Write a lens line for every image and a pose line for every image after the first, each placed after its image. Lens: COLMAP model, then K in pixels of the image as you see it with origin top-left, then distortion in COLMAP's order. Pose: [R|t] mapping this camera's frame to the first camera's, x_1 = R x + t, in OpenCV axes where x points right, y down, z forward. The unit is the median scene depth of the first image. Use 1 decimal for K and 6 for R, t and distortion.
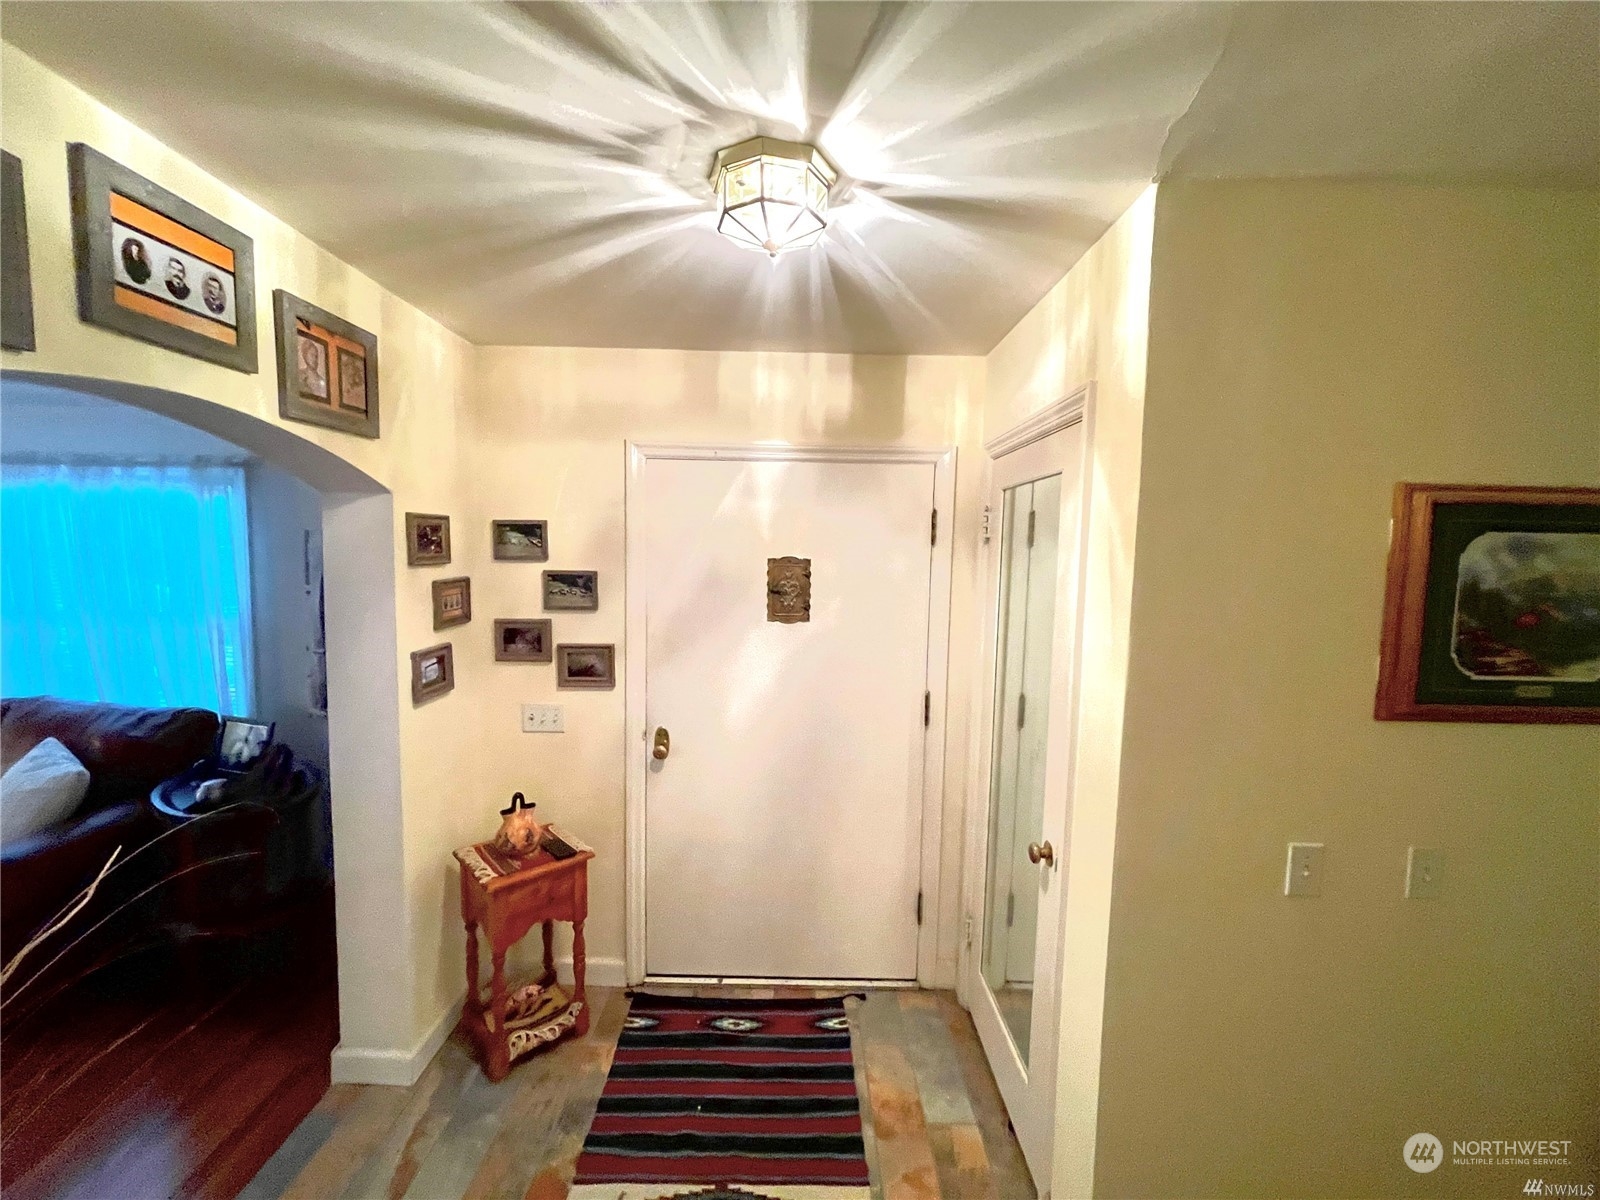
lens RADIAL K [[654.6, 0, 798.3], [0, 654.6, 605.3], [0, 0, 1]] dist [-0.001666, -0.000388]
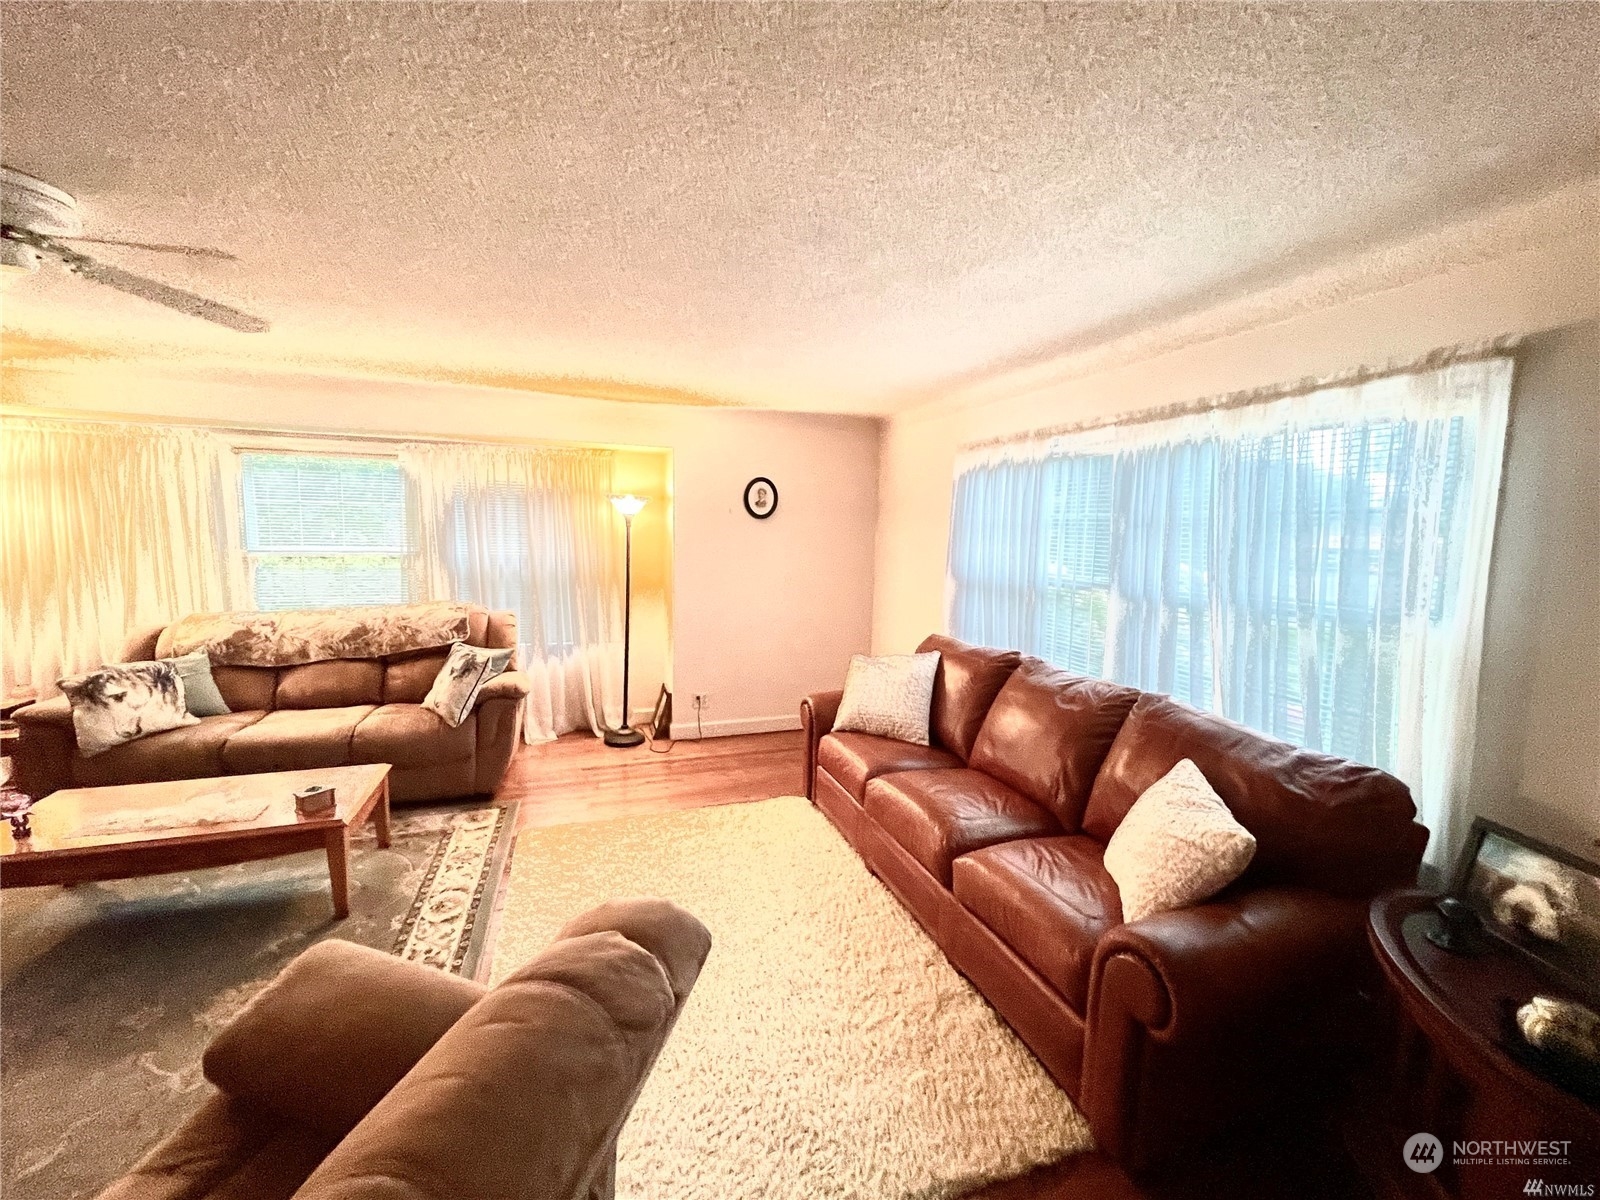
lens RADIAL K [[654.6, 0, 798.3], [0, 654.6, 605.3], [0, 0, 1]] dist [-0.001666, -0.000388]
pose [[0.328165, 0.093901, -0.939942, -0.561179], [-0.093063, 0.993420, 0.066752, 0.015522], [0.940025, 0.065568, 0.334744, 0.291423]]
